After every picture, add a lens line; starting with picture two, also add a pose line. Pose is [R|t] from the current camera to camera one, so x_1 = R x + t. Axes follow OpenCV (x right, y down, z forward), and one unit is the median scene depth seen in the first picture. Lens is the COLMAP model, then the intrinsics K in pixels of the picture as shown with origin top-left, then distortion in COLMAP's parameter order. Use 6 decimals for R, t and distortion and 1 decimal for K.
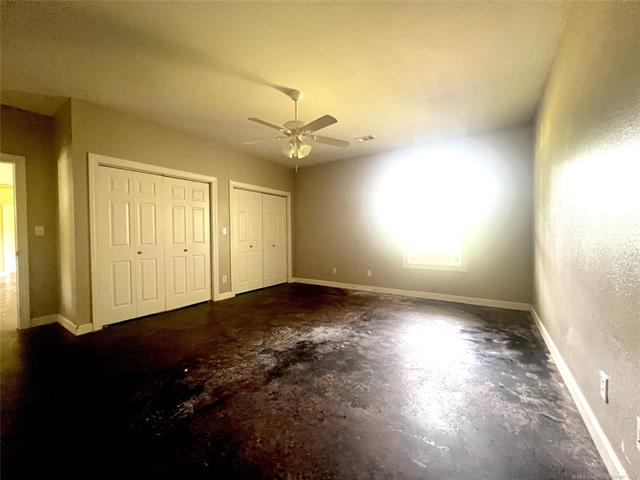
lens RADIAL K [[257.2, 0, 320.0], [0, 257.2, 240.0], [0, 0, 1]] dist [0.000956, 0.000032]
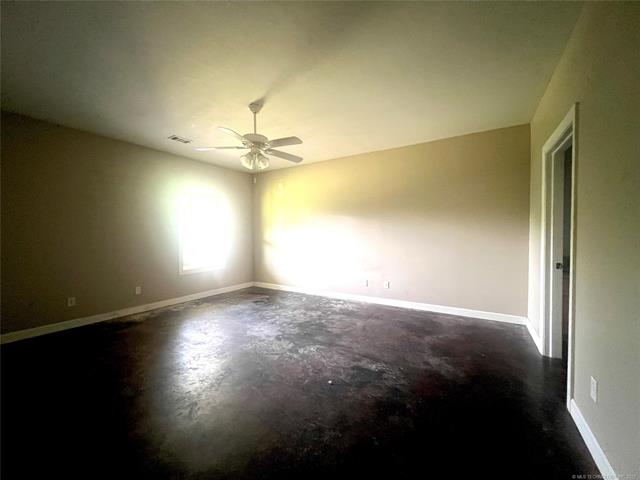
lens RADIAL K [[258.2, 0, 320.0], [0, 258.2, 240.0], [0, 0, 1]] dist [-0.000865, -0.000197]
pose [[-0.049818, -0.009353, 0.998715, -1.280921], [0.024000, 0.999656, 0.010559, -0.048790], [-0.998470, 0.024495, -0.049576, 0.908436]]
